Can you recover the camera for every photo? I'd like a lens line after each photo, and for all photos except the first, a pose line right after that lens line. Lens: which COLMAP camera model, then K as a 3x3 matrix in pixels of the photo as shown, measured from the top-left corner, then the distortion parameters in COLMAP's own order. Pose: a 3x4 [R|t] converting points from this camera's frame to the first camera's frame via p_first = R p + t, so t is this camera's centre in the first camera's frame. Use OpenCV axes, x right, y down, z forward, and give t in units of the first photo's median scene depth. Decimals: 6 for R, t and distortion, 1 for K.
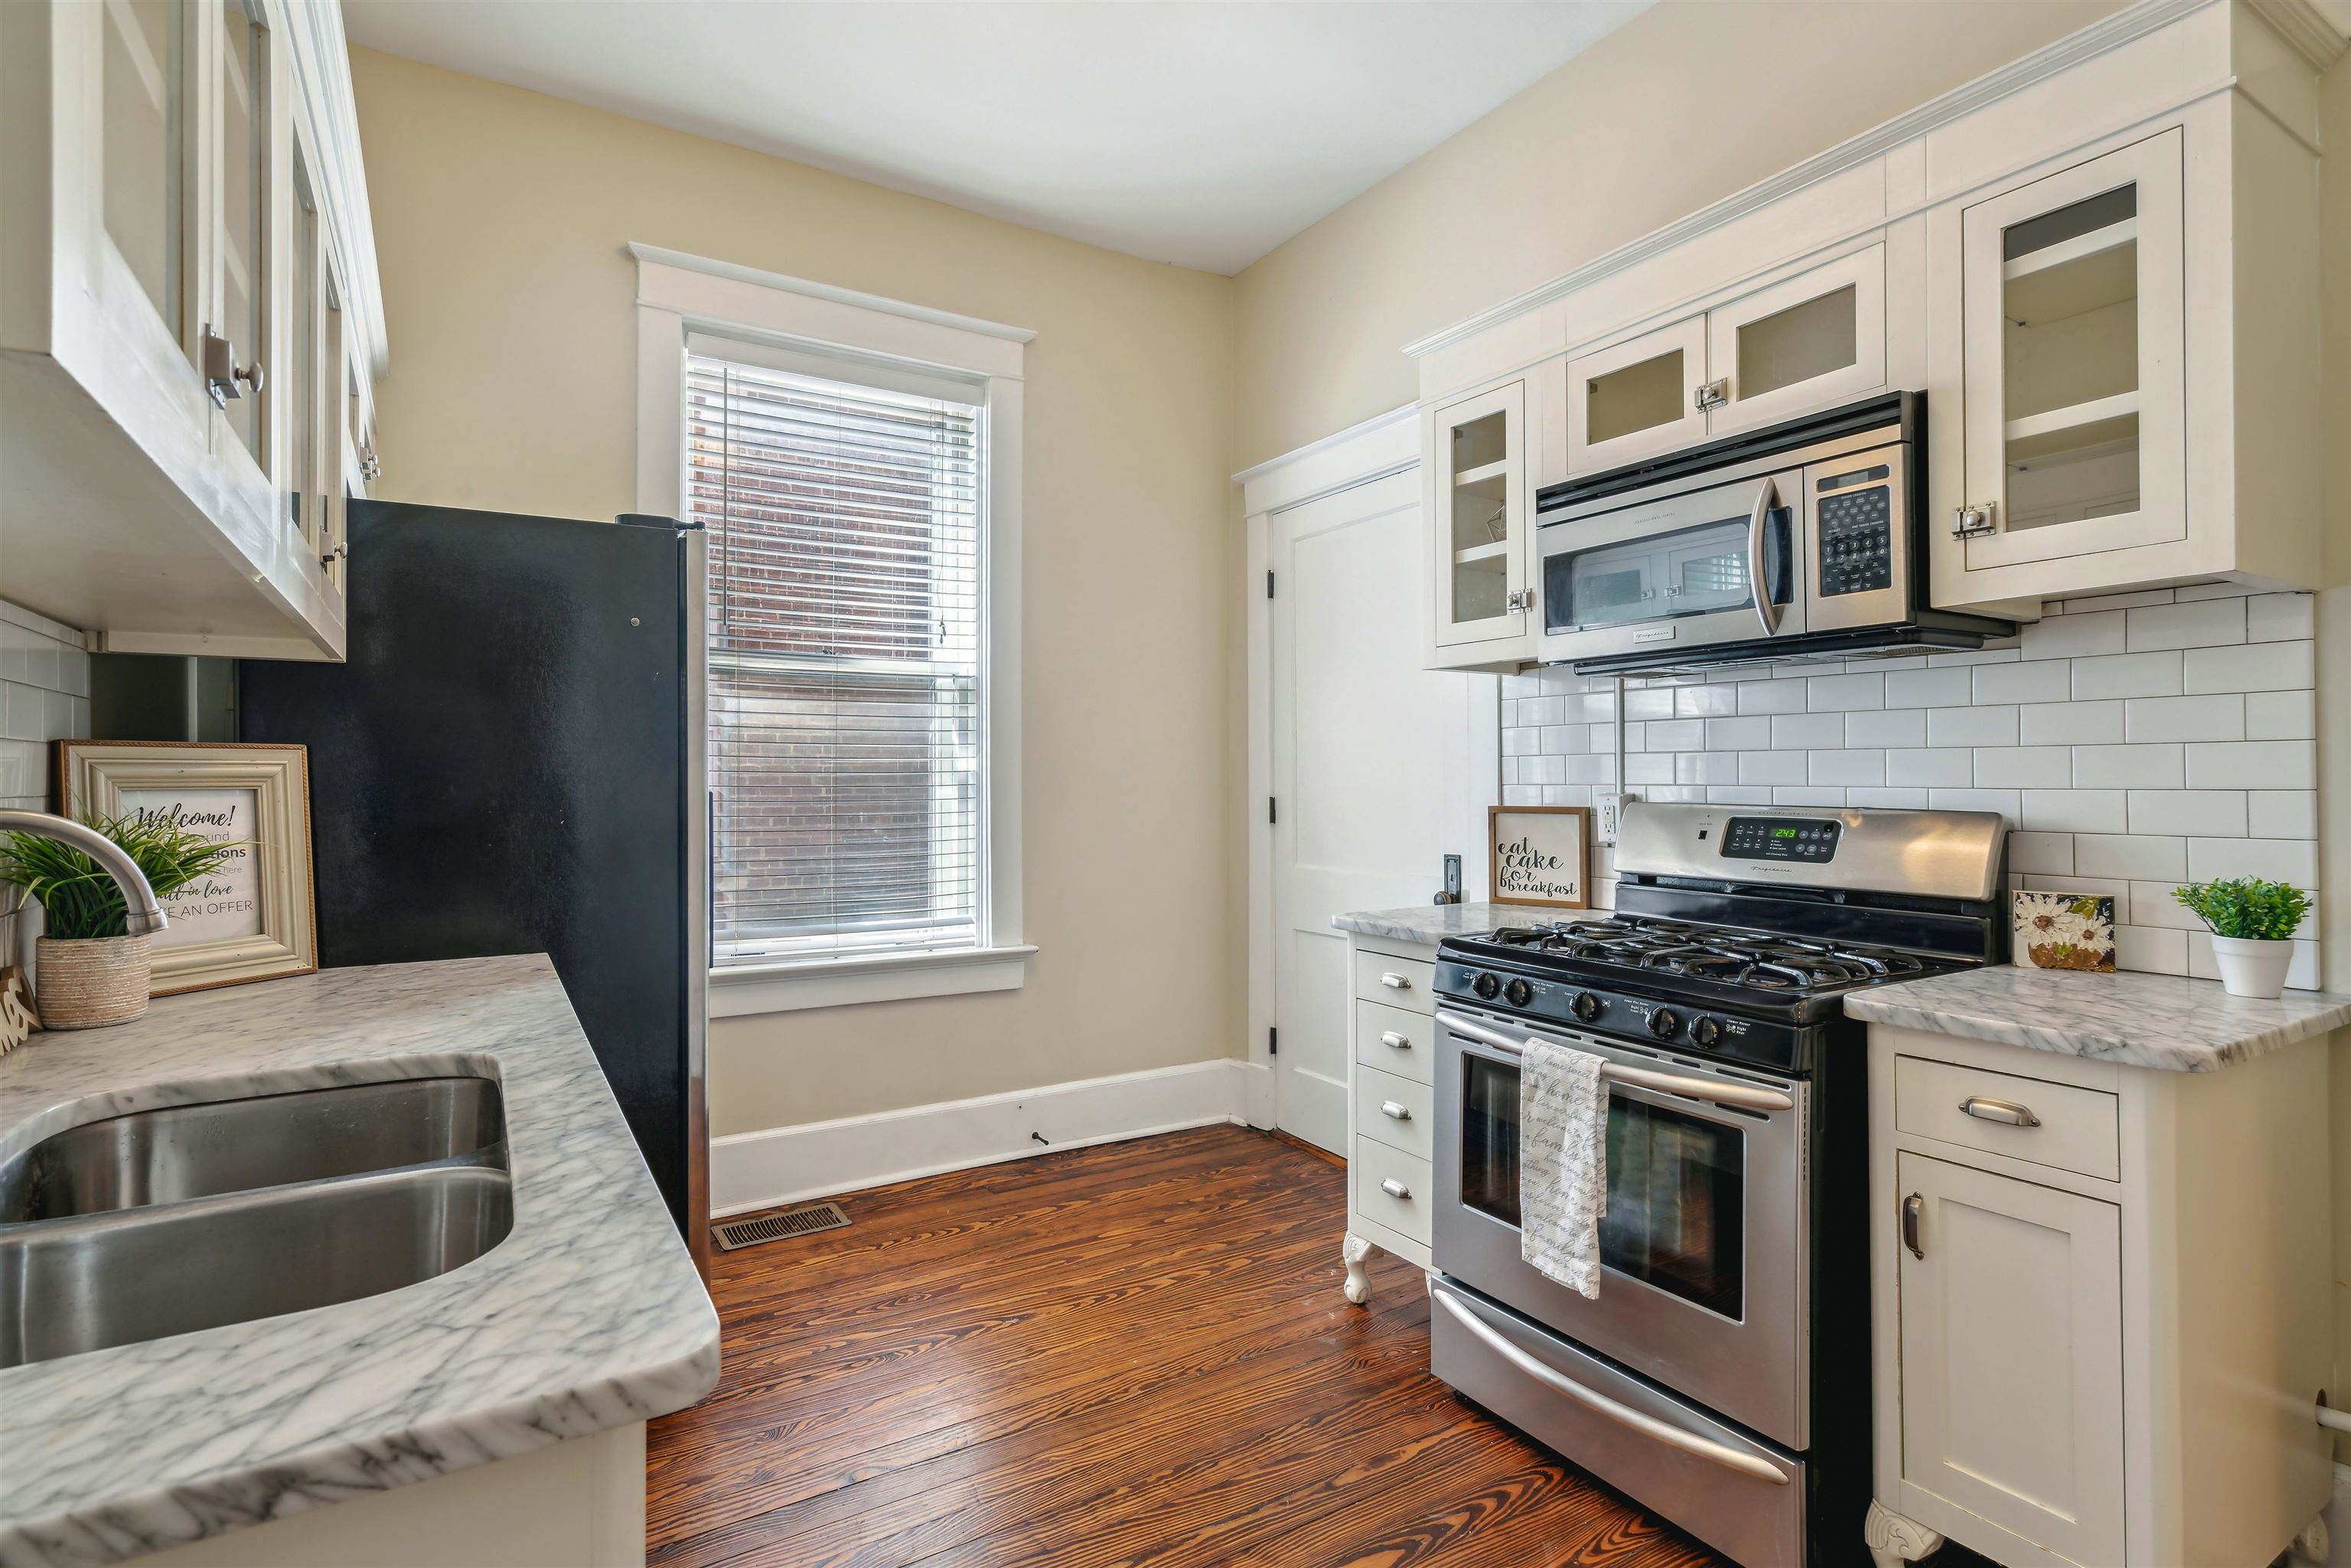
lens RADIAL K [[1165.8, 0, 1177.6], [0, 1165.8, 773.9], [0, 0, 1]] dist [0.000619, 0.000401]
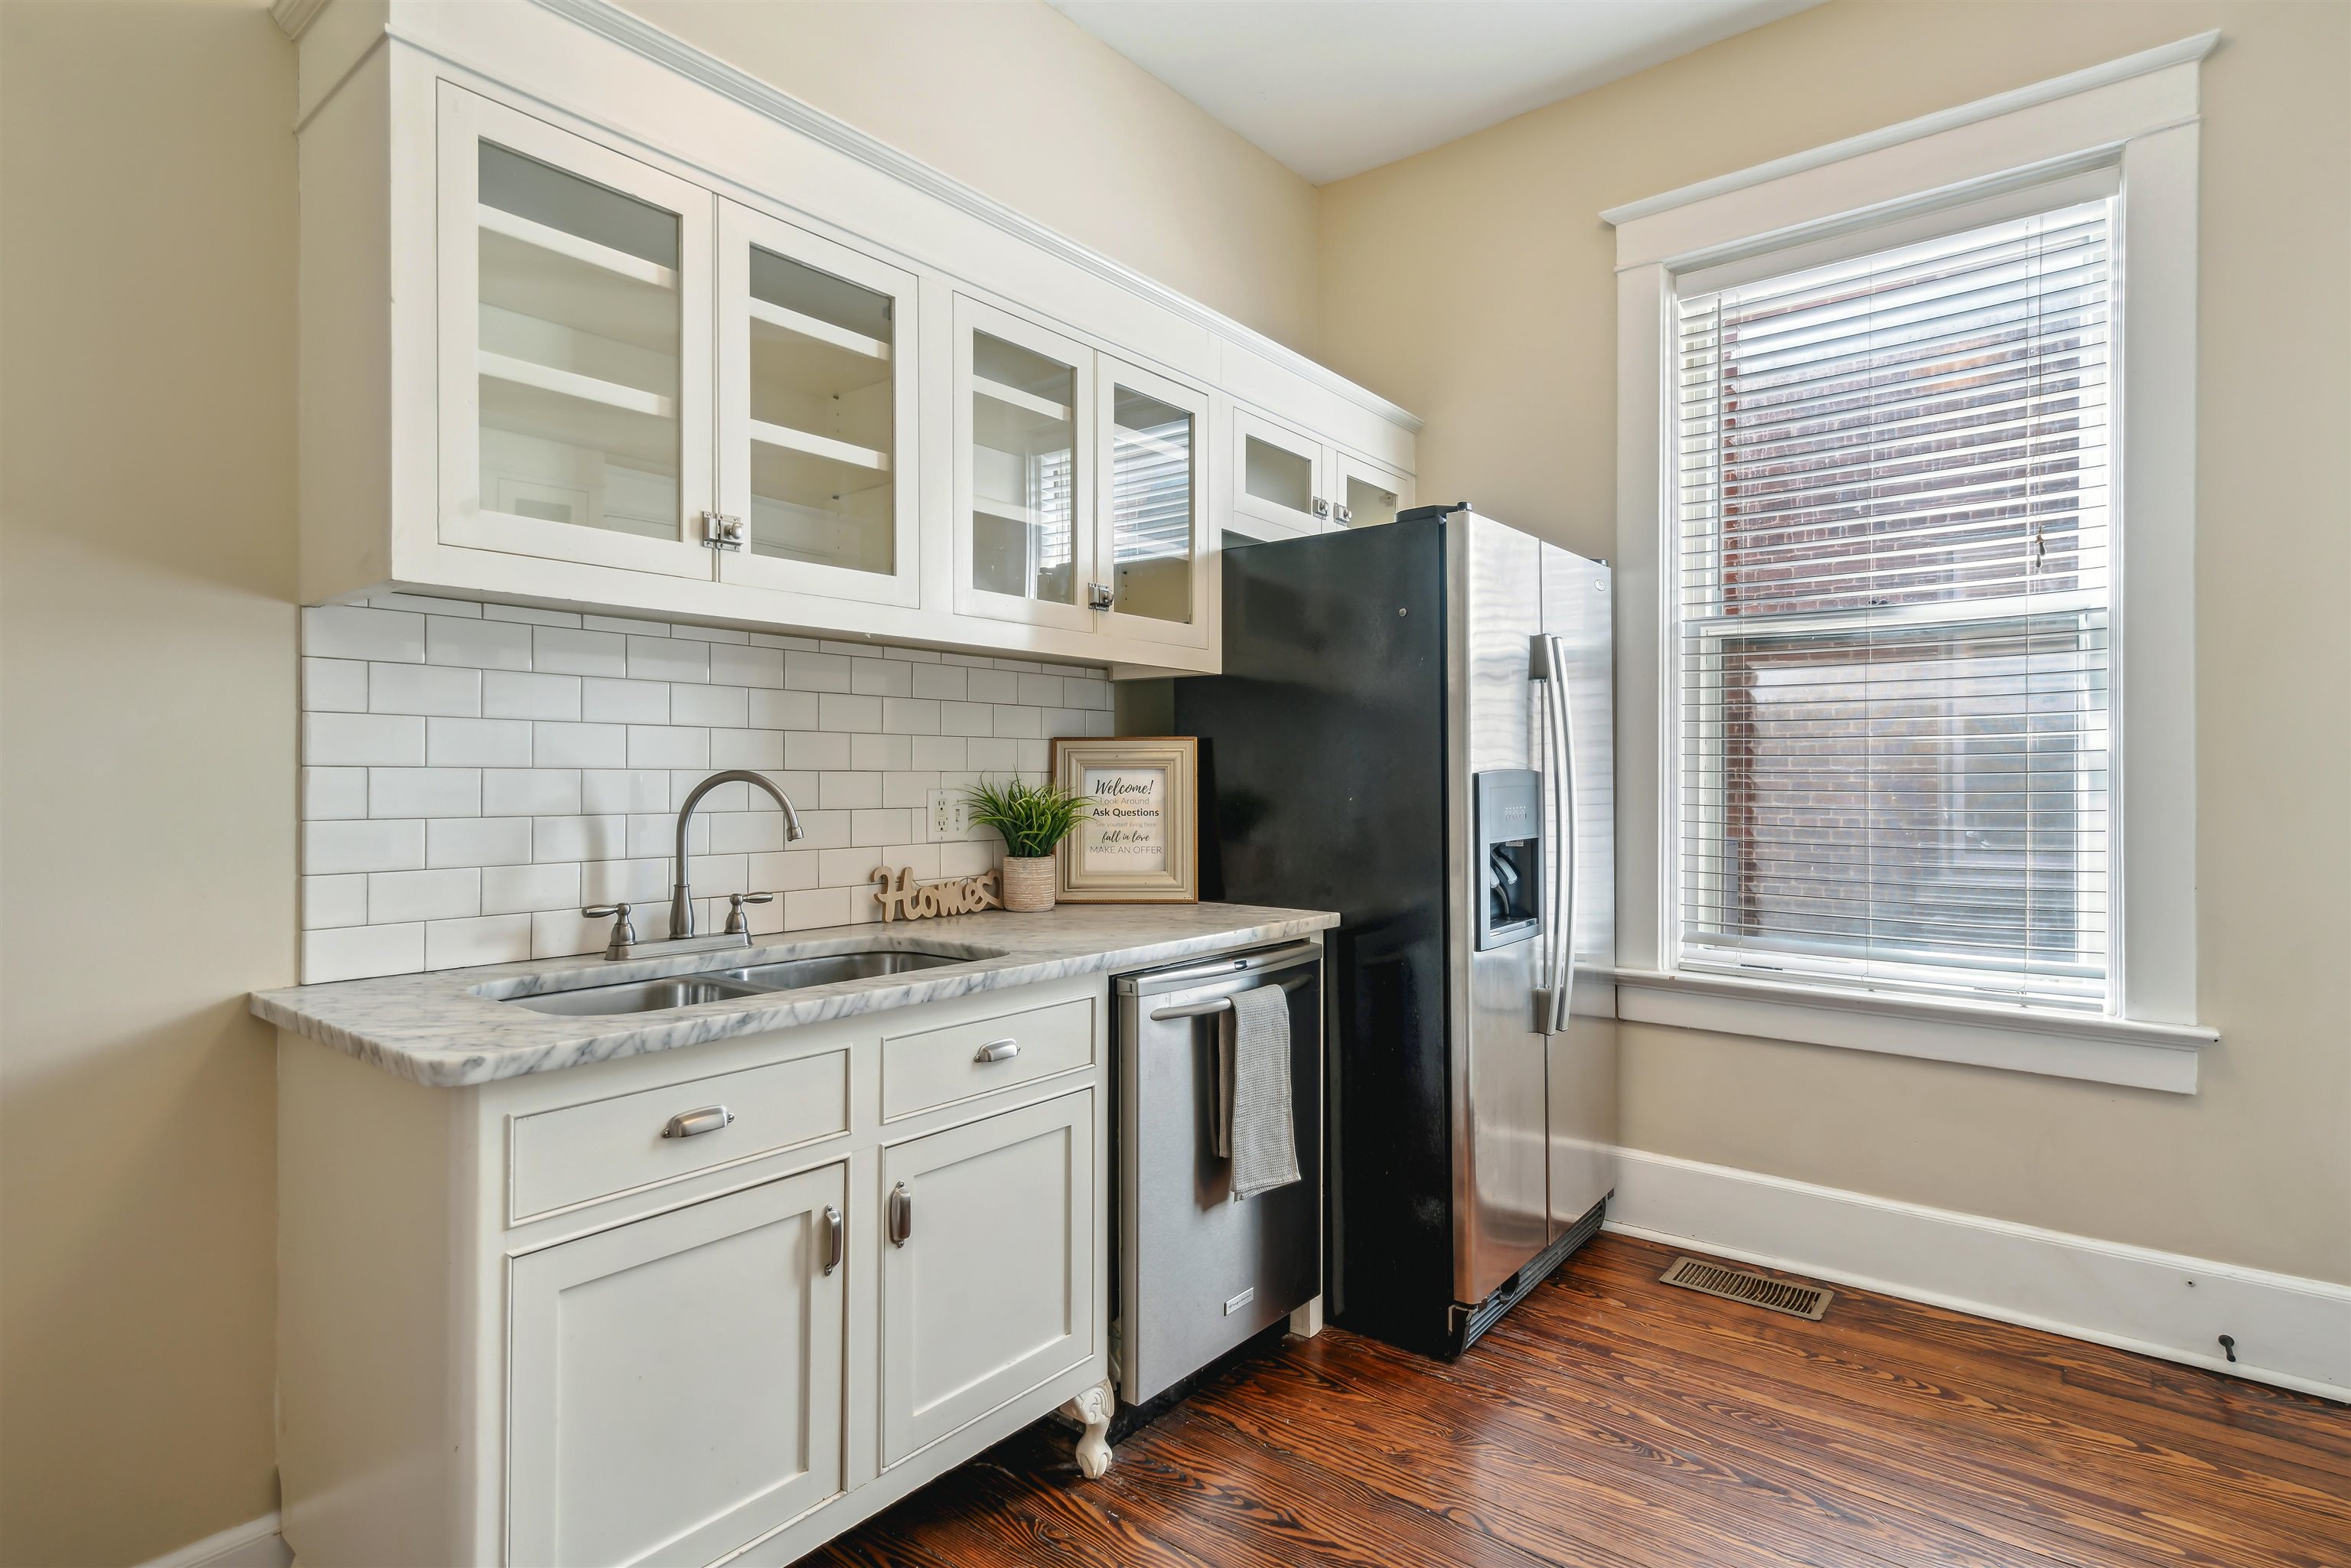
lens RADIAL K [[1219.0, 0, 1171.5], [0, 1219.0, 783.8], [0, 0, 1]] dist [0.007152, 0.000592]
pose [[0.318033, 0.004197, -0.948070, 0.360205], [0.002535, 0.999983, 0.005277, 0.013780], [0.948076, -0.004081, 0.318017, 0.309420]]
